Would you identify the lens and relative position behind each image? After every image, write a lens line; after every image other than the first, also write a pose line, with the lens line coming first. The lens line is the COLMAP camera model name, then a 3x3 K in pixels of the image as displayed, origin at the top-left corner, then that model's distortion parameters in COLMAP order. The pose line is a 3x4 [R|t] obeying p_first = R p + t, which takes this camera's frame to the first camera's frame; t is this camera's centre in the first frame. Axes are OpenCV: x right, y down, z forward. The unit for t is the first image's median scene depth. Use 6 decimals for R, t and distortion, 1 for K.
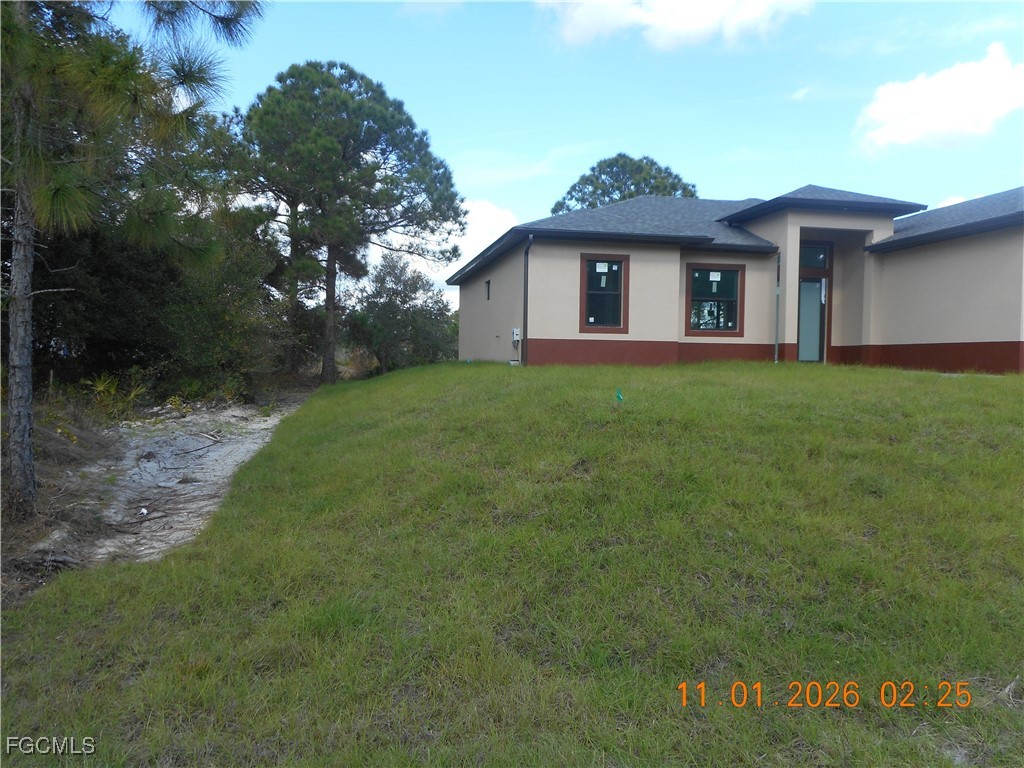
lens RADIAL K [[759.4, 0, 543.7], [0, 759.4, 388.8], [0, 0, 1]] dist [0.055430, -0.002268]
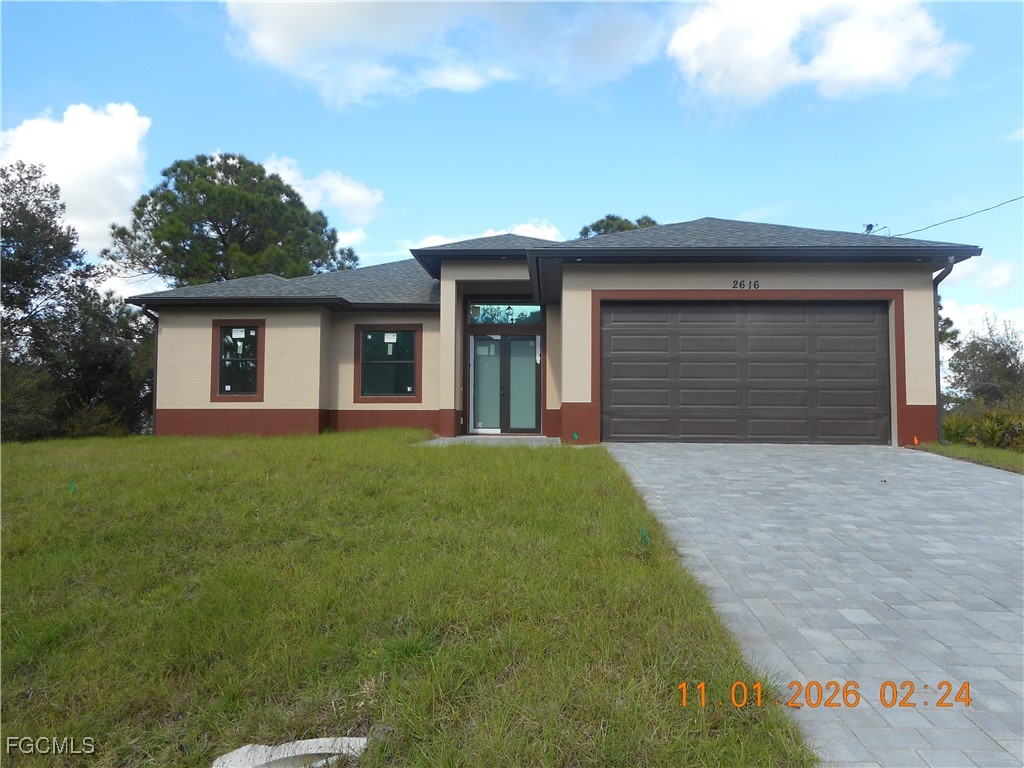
lens RADIAL K [[765.4, 0, 512.0], [0, 765.4, 384.0], [0, 0, 1]] dist [0.057640, 0.001772]
pose [[0.961381, -0.027817, -0.273811, 0.545541], [0.000010, 0.994882, -0.101039, 0.001522], [0.275220, 0.097134, 0.956462, 0.139822]]
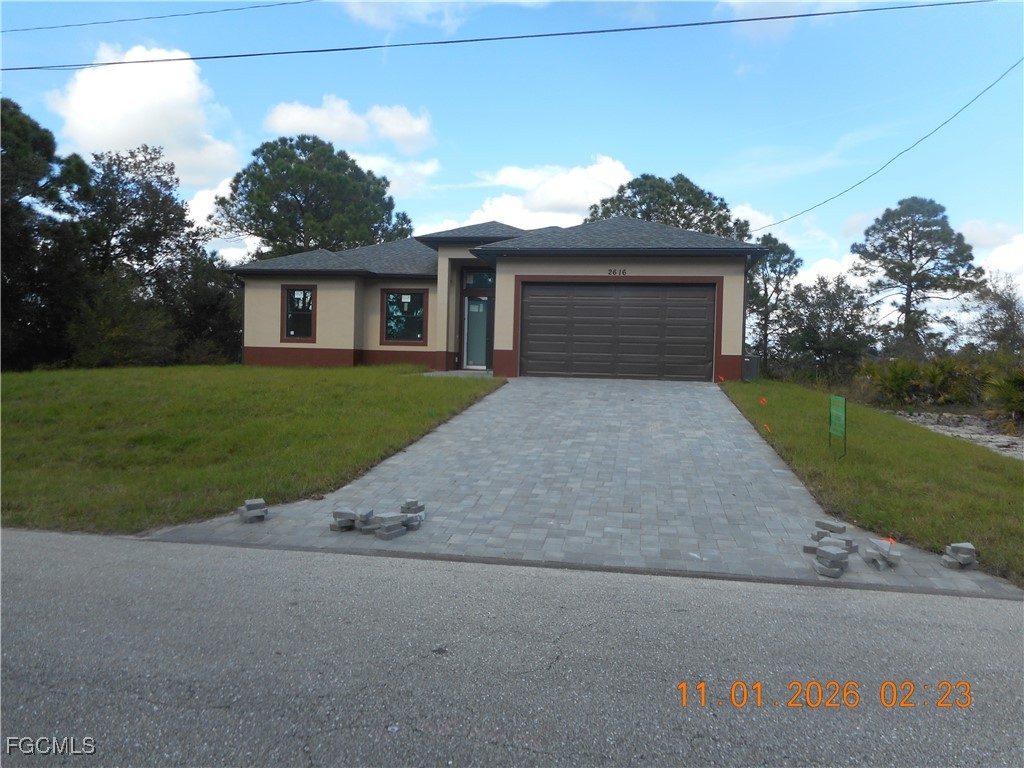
lens RADIAL K [[748.4, 0, 514.2], [0, 748.4, 375.2], [0, 0, 1]] dist [0.086266, 0.002252]
pose [[0.927039, 0.013502, -0.374723, 0.761996], [-0.025880, 0.999272, -0.028021, 0.009898], [0.374072, 0.035674, 0.926713, -0.079640]]
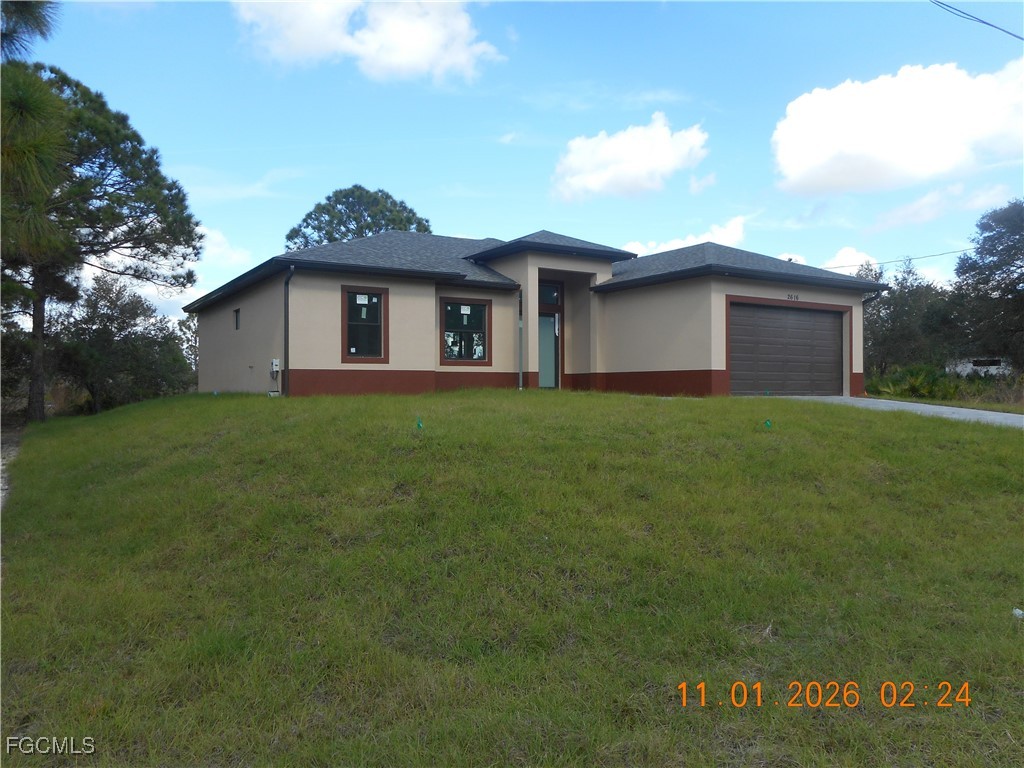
lens RADIAL K [[765.4, 0, 512.0], [0, 765.4, 384.0], [0, 0, 1]] dist [0.057640, 0.001772]
pose [[0.947489, -0.014212, 0.319472, -0.052153], [0.027571, 0.998922, -0.037332, -0.001229], [-0.318597, 0.044180, 0.946860, -0.032390]]
